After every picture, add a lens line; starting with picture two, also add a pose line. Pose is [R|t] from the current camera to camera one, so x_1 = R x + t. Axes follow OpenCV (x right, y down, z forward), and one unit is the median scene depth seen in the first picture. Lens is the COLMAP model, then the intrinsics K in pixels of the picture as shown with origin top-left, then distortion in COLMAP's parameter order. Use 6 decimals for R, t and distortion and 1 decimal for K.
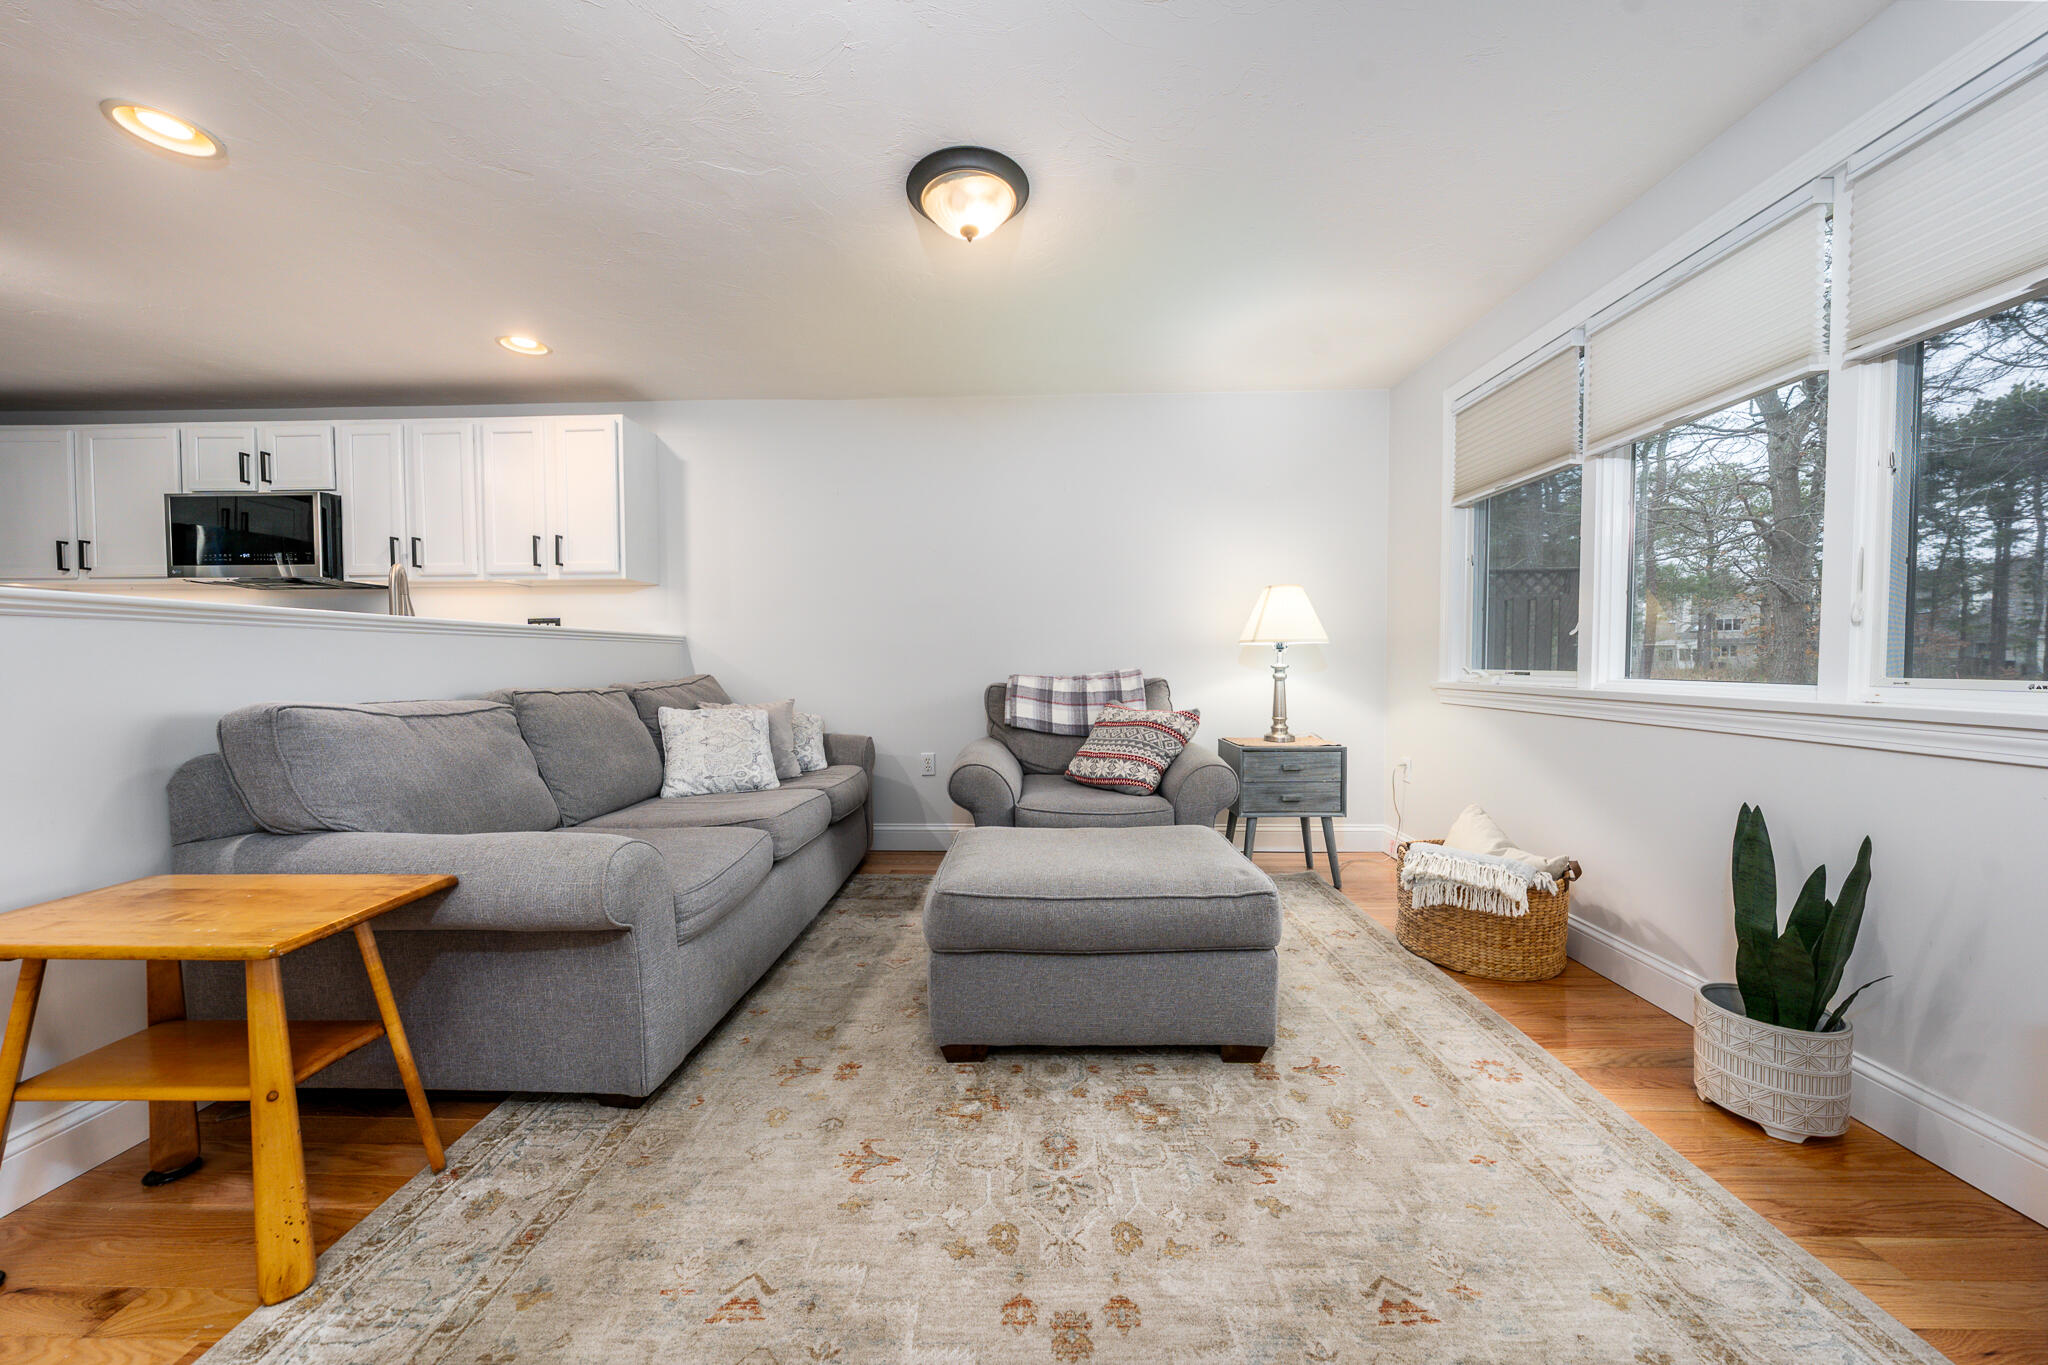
lens RADIAL K [[690.2, 0, 1026.5], [0, 690.2, 679.7], [0, 0, 1]] dist [-0.005081, 0.000183]
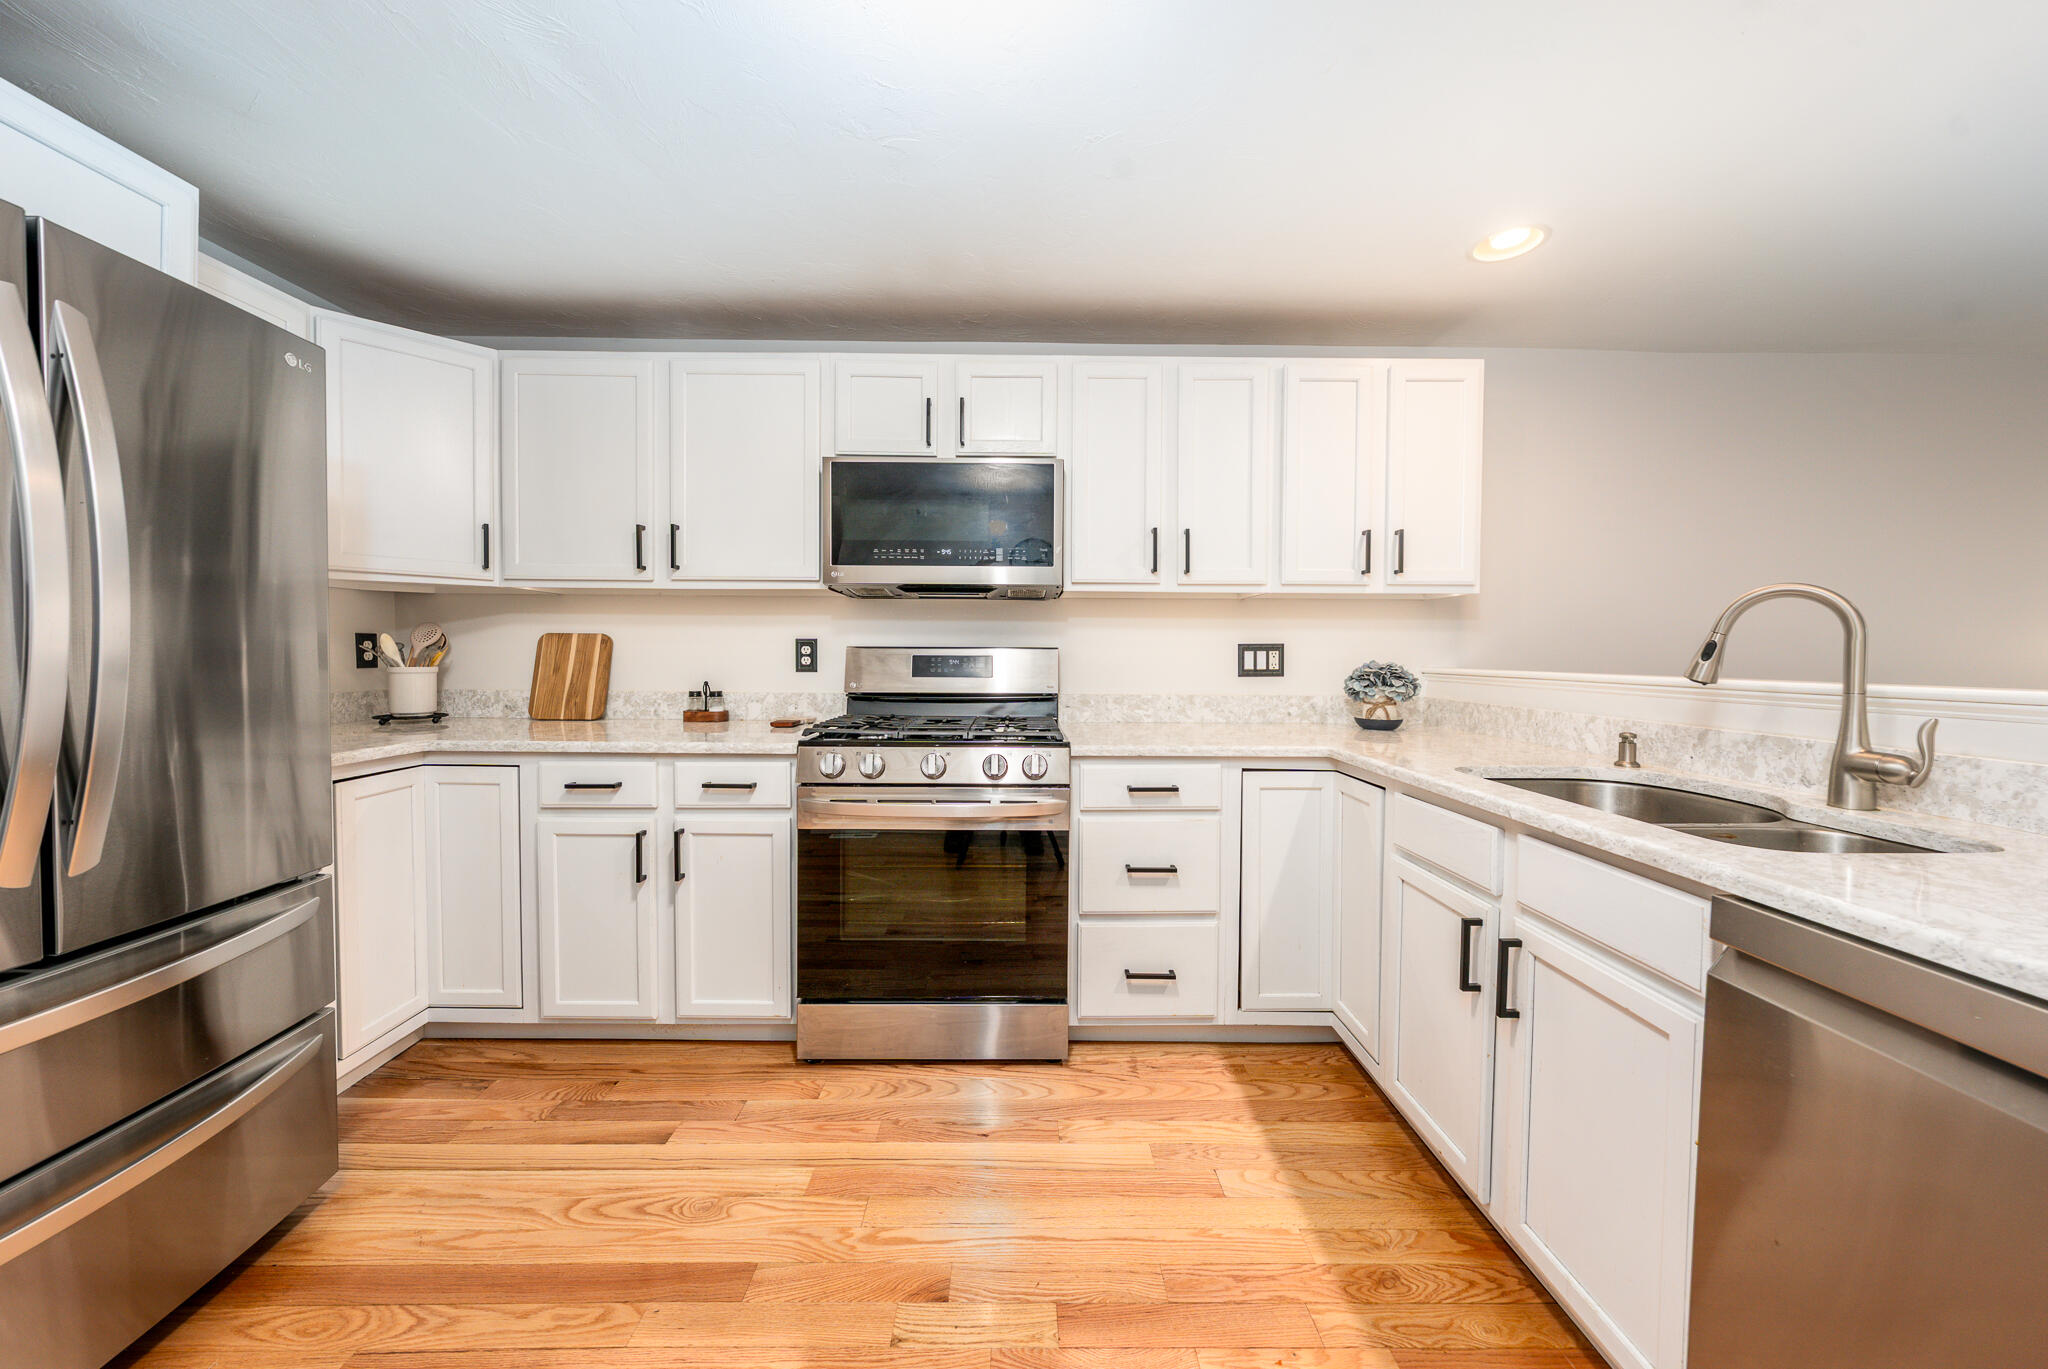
lens RADIAL K [[690.2, 0, 1026.9], [0, 690.2, 665.8], [0, 0, 1]] dist [-0.005081, 0.000183]
pose [[0.998761, 0.004270, 0.049586, -1.081746], [-0.003739, 0.999935, -0.010810, -0.060915], [-0.049629, 0.010611, 0.998711, 0.317635]]
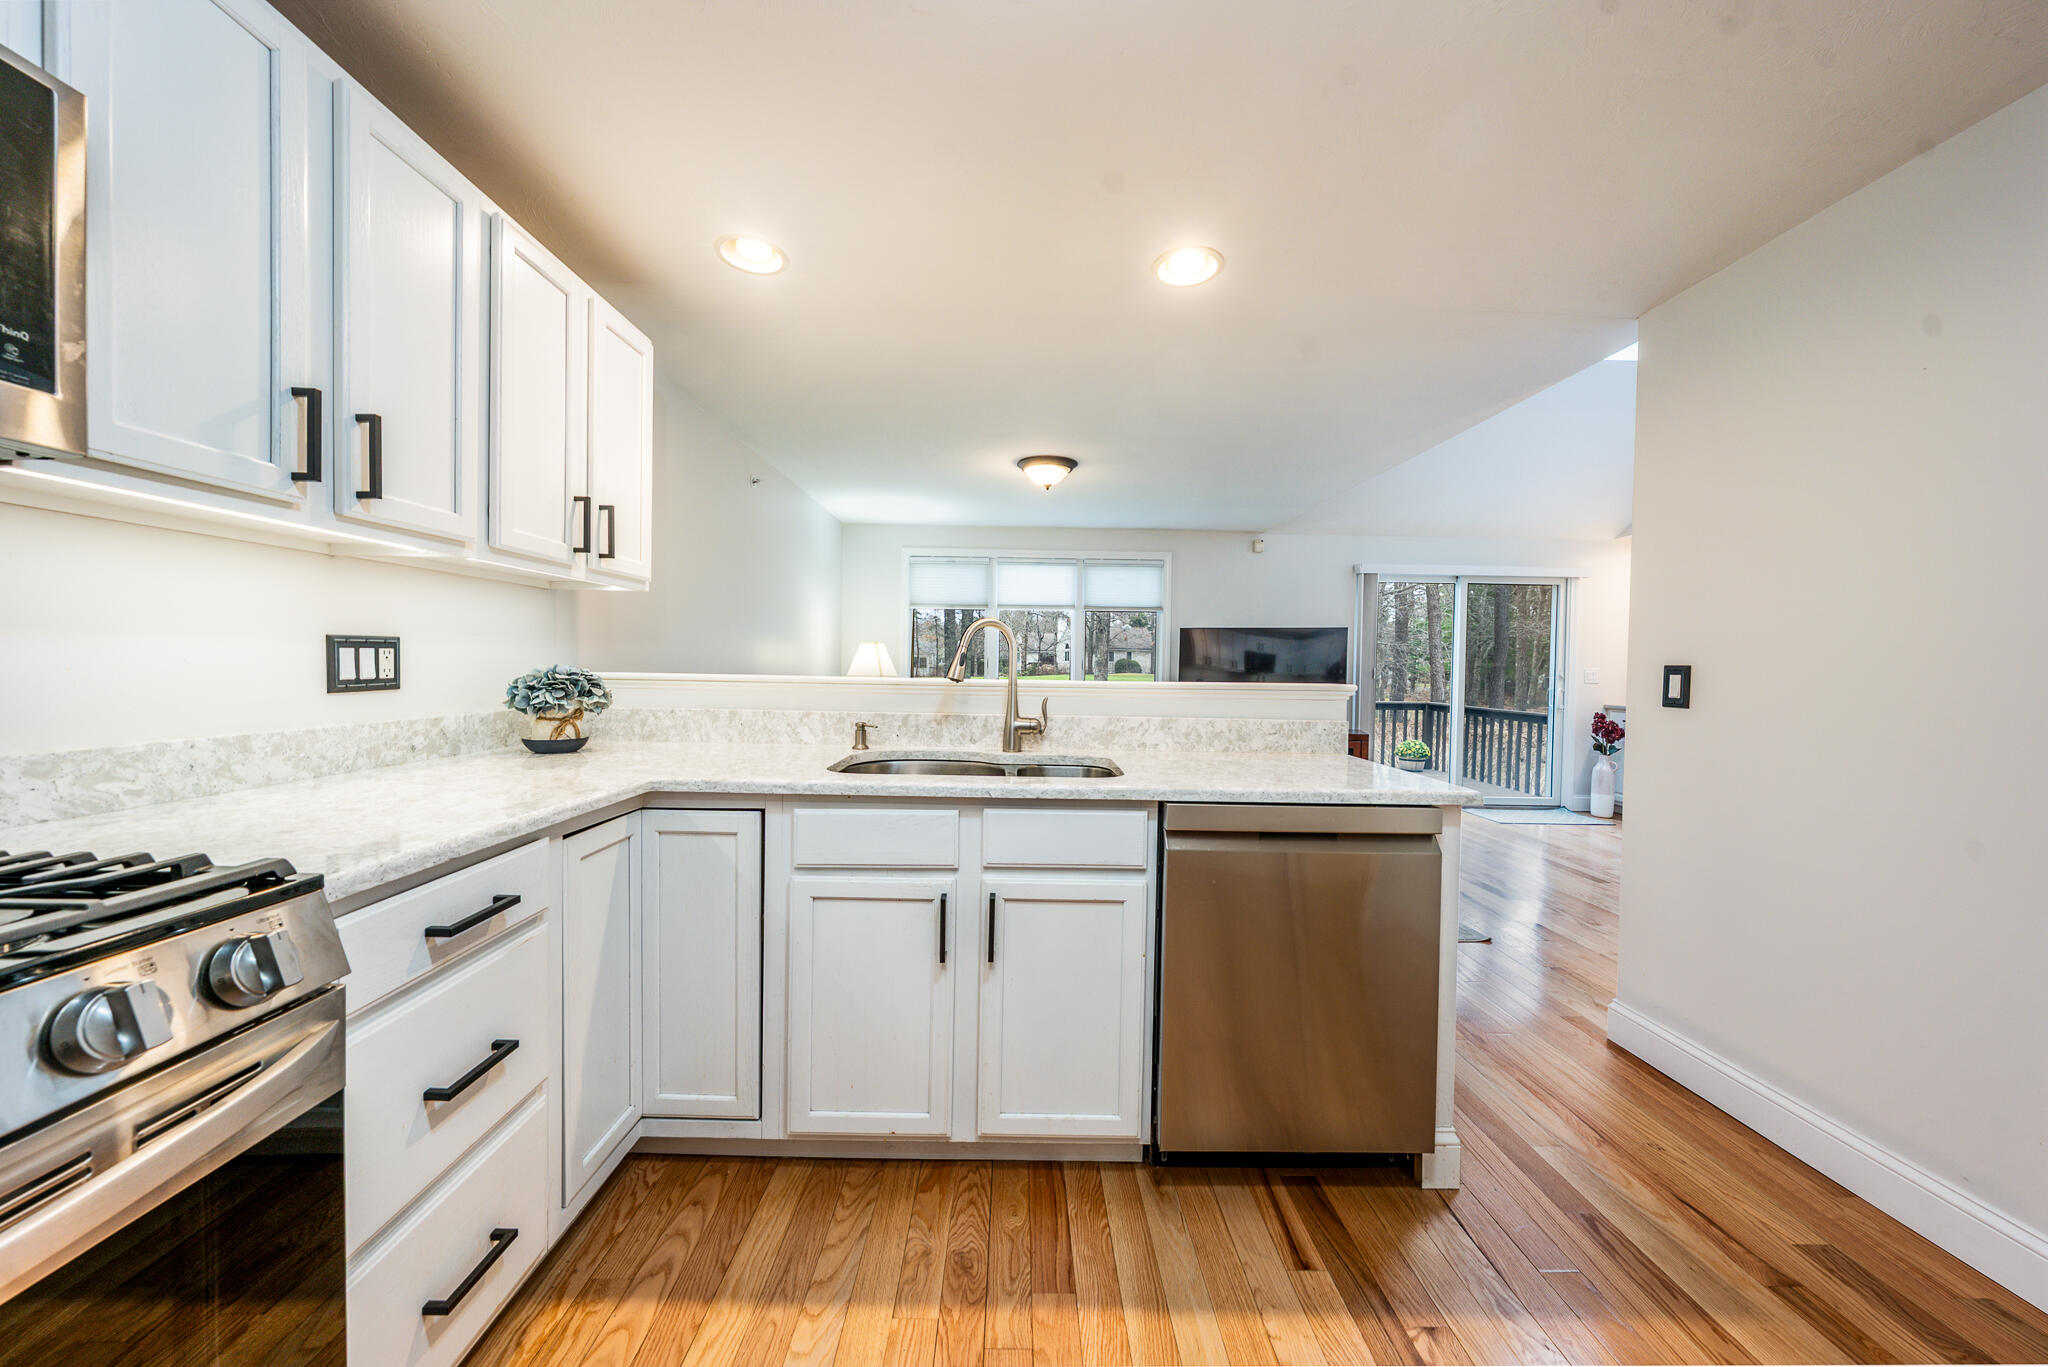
lens RADIAL K [[690.2, 0, 1023.6], [0, 690.2, 676.5], [0, 0, 1]] dist [-0.005081, 0.000183]
pose [[-0.027774, -0.018750, 0.999438, -1.261157], [0.011606, 0.999751, 0.019078, -0.072151], [-0.999547, 0.012129, -0.027549, 0.676971]]
